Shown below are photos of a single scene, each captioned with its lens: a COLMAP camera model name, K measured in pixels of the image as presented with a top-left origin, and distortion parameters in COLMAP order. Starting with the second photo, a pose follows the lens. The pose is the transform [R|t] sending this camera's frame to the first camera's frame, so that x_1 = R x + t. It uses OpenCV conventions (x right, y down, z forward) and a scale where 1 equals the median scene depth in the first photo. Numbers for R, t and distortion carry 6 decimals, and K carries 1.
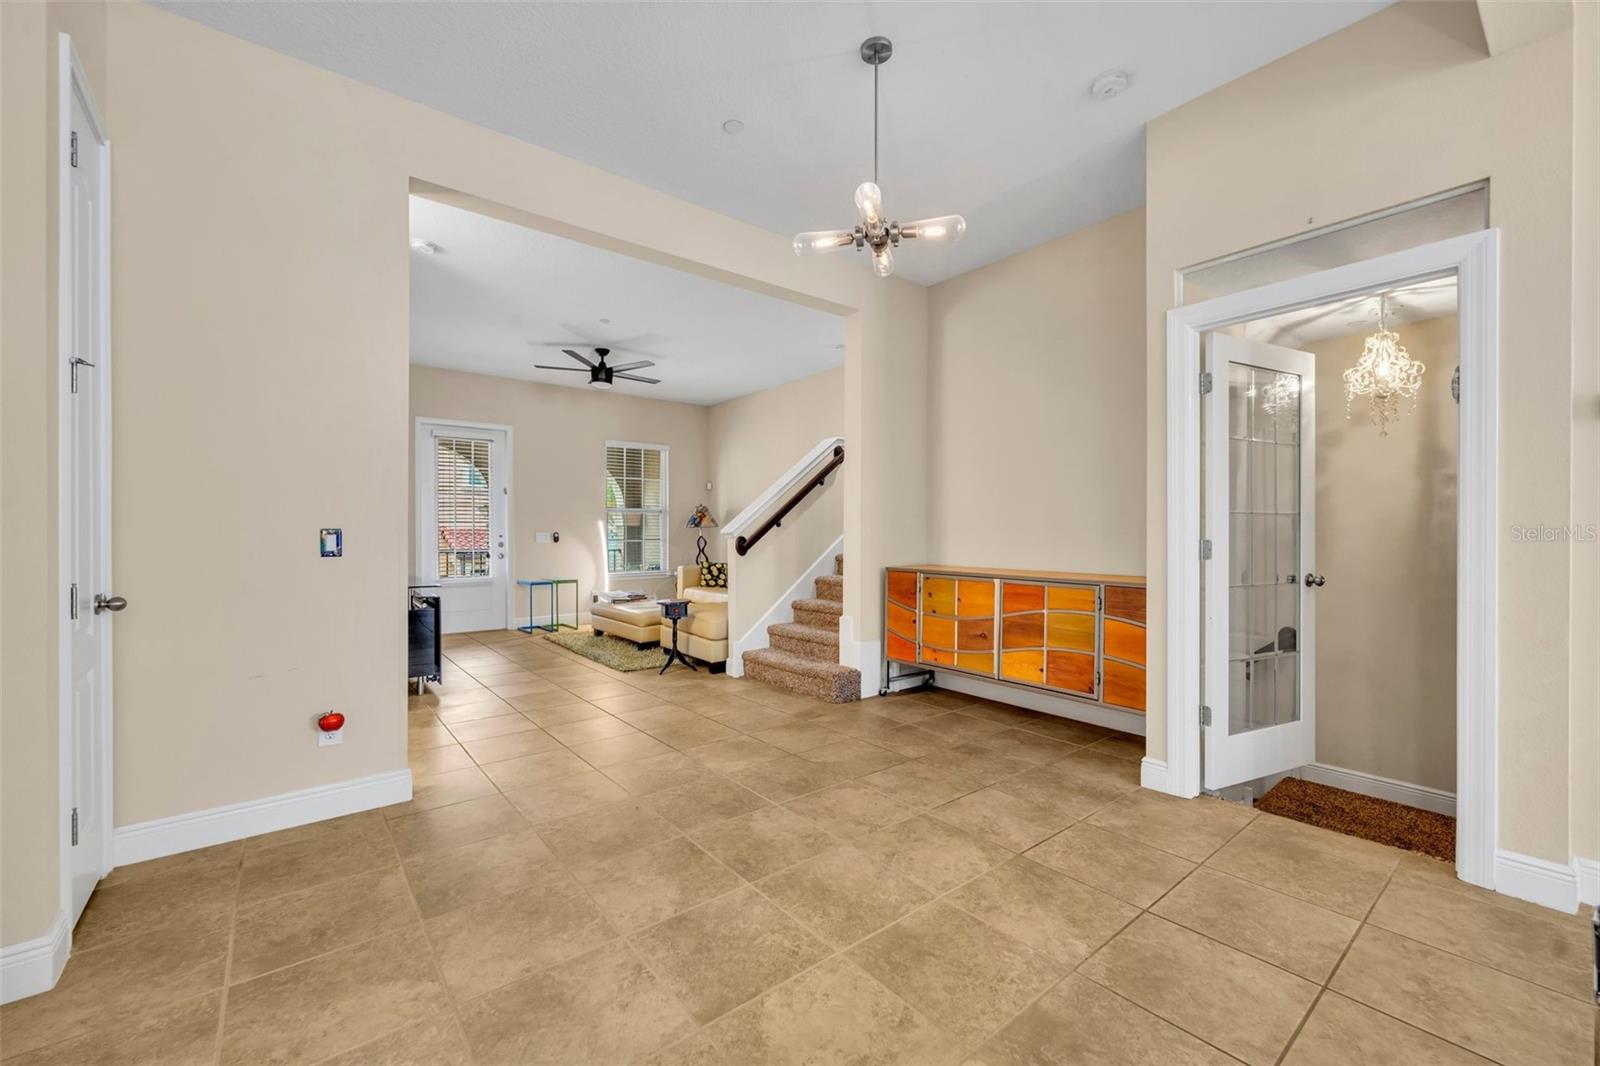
lens RADIAL K [[638.8, 0, 798.3], [0, 638.8, 538.0], [0, 0, 1]] dist [-0.003305, 0.001074]
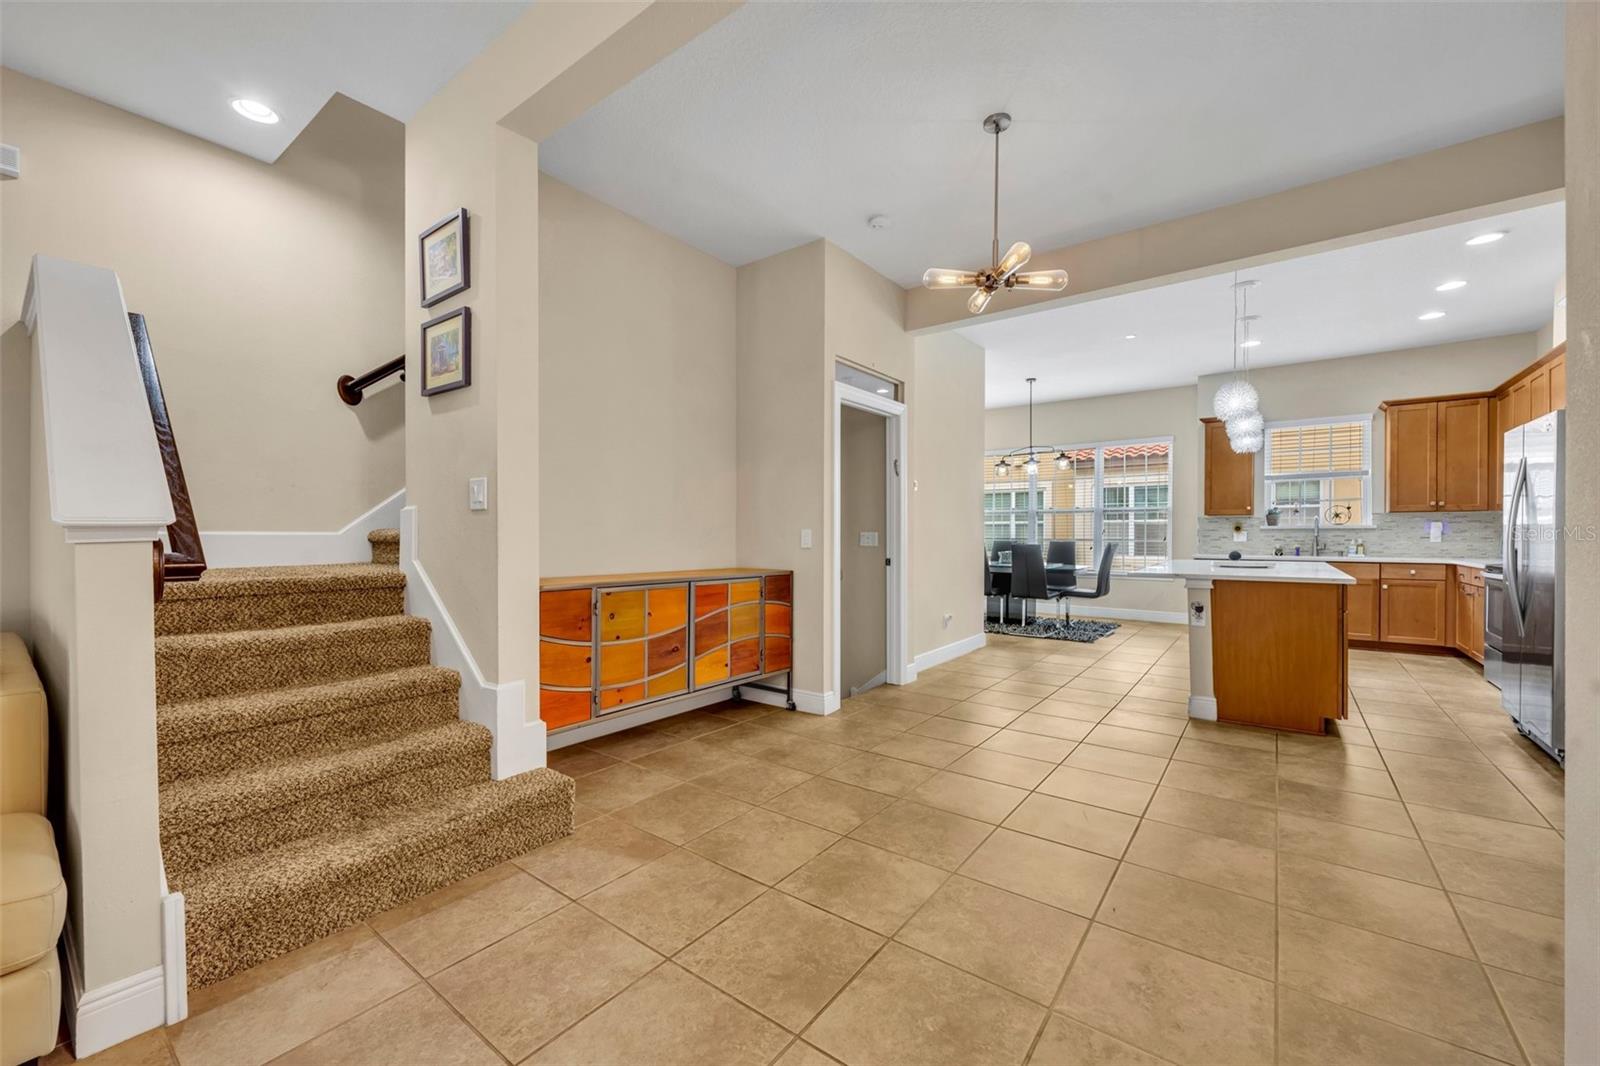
lens RADIAL K [[638.8, 0, 798.6], [0, 638.8, 537.7], [0, 0, 1]] dist [-0.003305, 0.001074]
pose [[-0.243713, -0.003704, 0.969840, -0.490967], [0.005555, 0.999971, 0.005215, -0.002969], [-0.969831, 0.006658, -0.243686, 0.861822]]
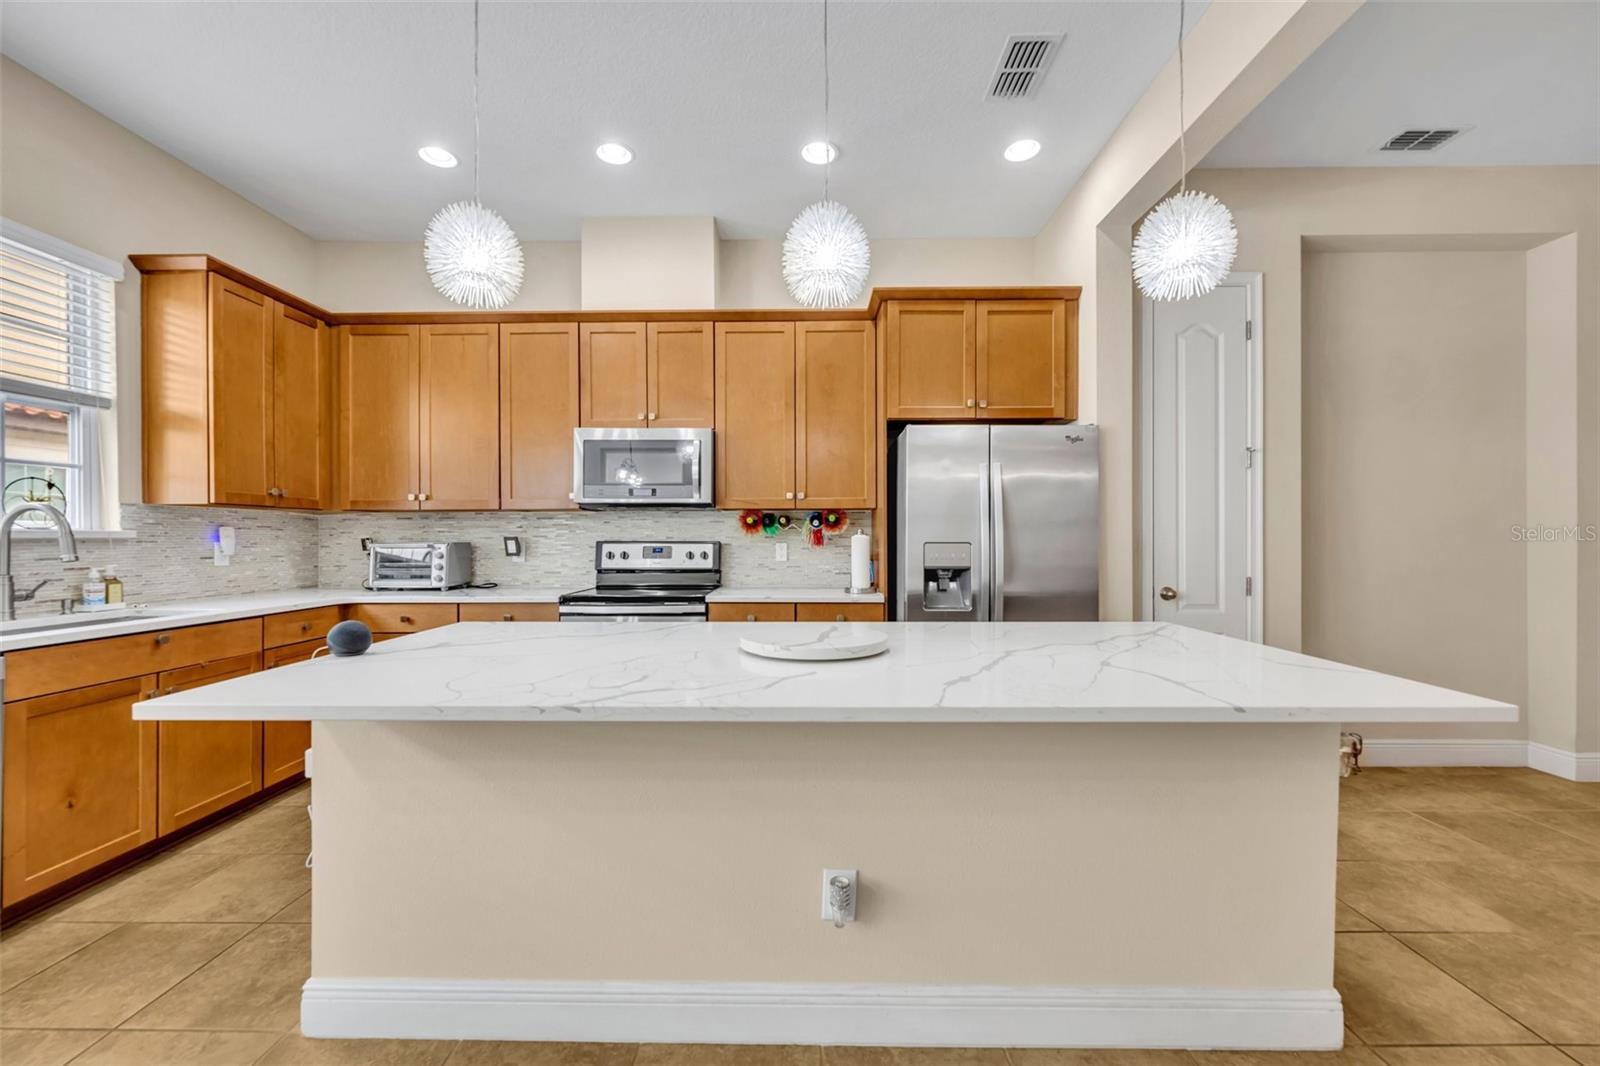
lens RADIAL K [[638.8, 0, 796.7], [0, 638.8, 536.7], [0, 0, 1]] dist [-0.003305, 0.001074]
pose [[-0.638365, 0.000739, -0.769733, 0.631641], [-0.001279, 0.999997, 0.002021, -0.013205], [0.769733, 0.002275, -0.638362, 0.139747]]
